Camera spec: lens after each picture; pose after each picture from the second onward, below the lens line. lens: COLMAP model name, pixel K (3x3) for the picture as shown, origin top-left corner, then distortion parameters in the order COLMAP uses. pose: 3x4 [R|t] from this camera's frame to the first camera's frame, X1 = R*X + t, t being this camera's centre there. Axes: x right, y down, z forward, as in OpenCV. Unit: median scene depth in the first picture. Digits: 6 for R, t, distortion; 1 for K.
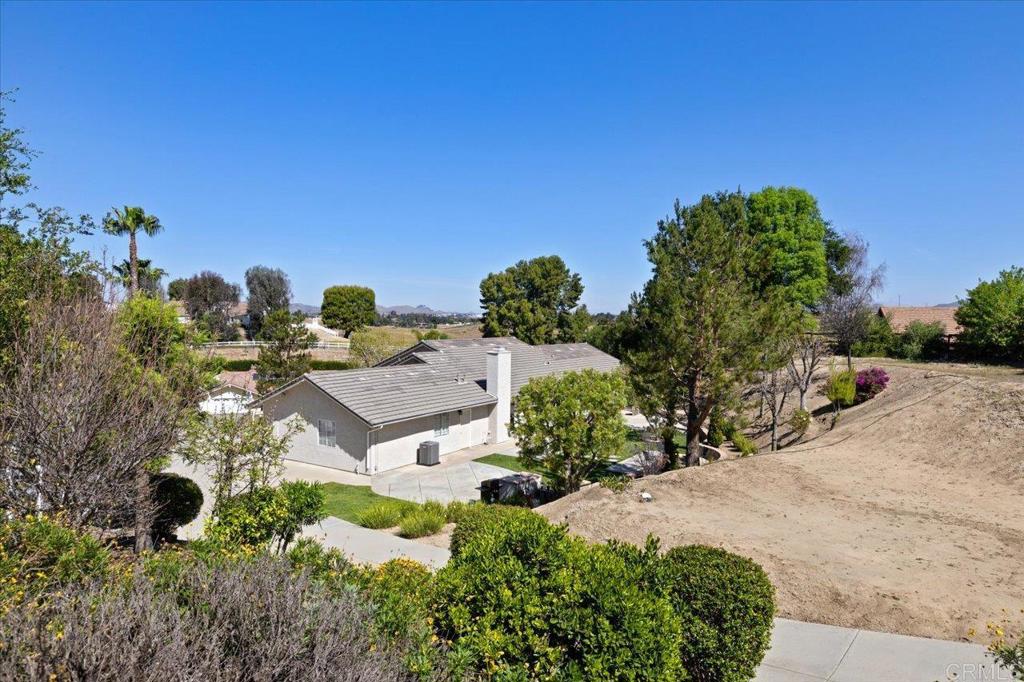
lens RADIAL K [[684.0, 0, 512.0], [0, 684.0, 341.0], [0, 0, 1]] dist [0.003505, -0.001037]
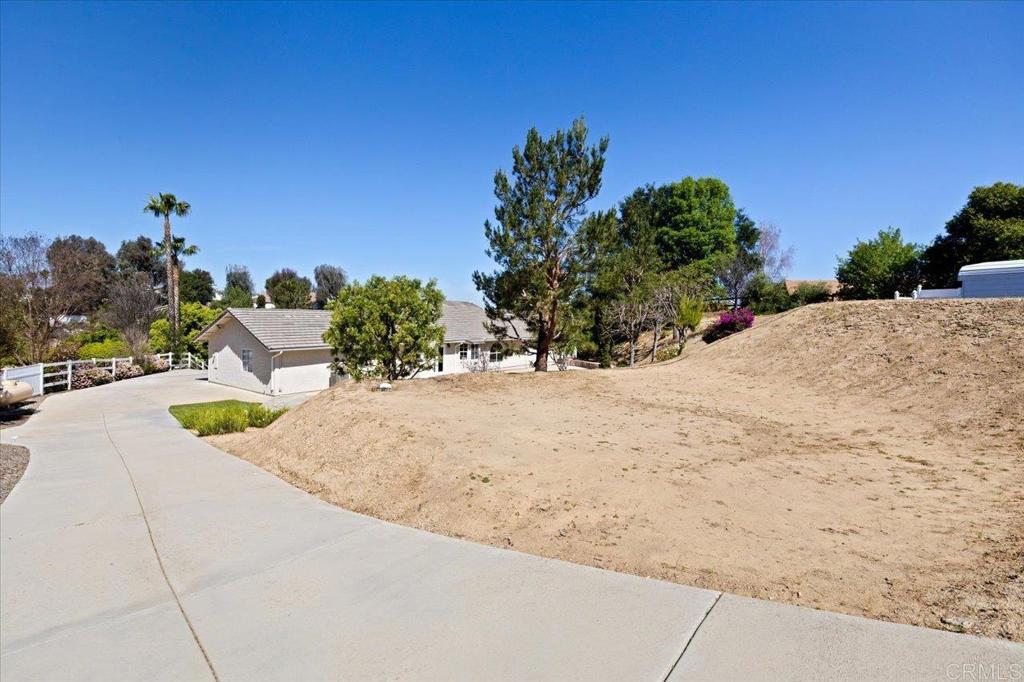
lens RADIAL K [[501.7, 0, 512.0], [0, 501.7, 341.0], [0, 0, 1]] dist [-0.003538, -0.000757]
pose [[0.997370, 0.015818, -0.070737, 0.143937], [-0.015287, 0.999851, 0.008047, 0.055849], [0.070854, -0.006945, 0.997463, 0.123342]]
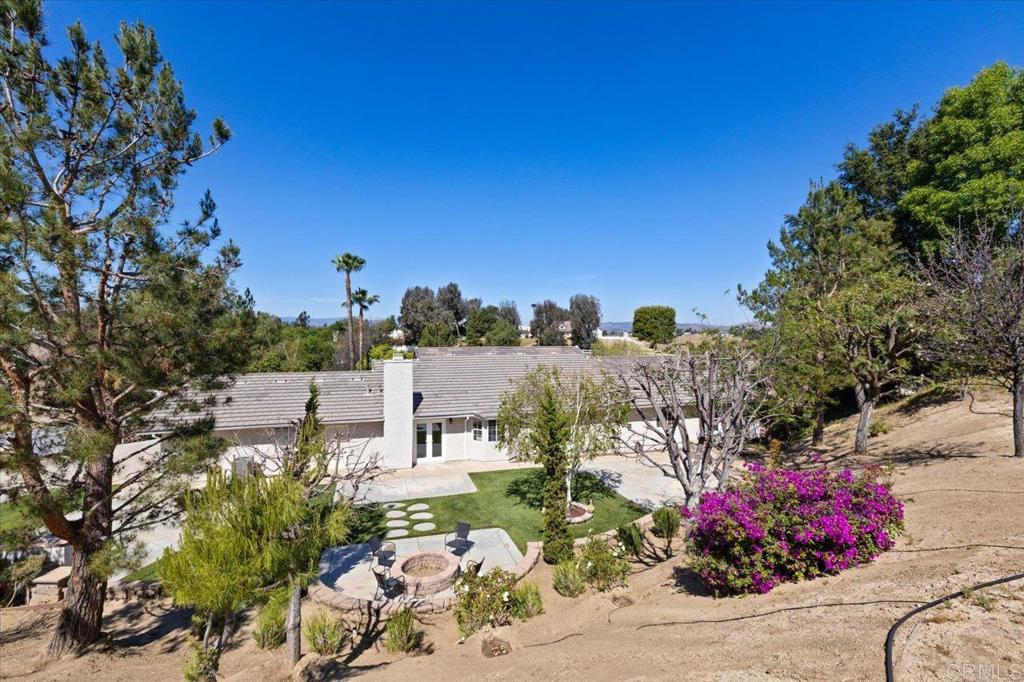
lens RADIAL K [[465.4, 0, 506.0], [0, 465.4, 336.8], [0, 0, 1]] dist [-0.001586, -0.000174]
pose [[0.731513, -0.003777, -0.681817, 0.353929], [-0.016219, 0.999605, -0.022938, -0.002362], [0.681635, 0.027838, 0.731163, 0.502911]]
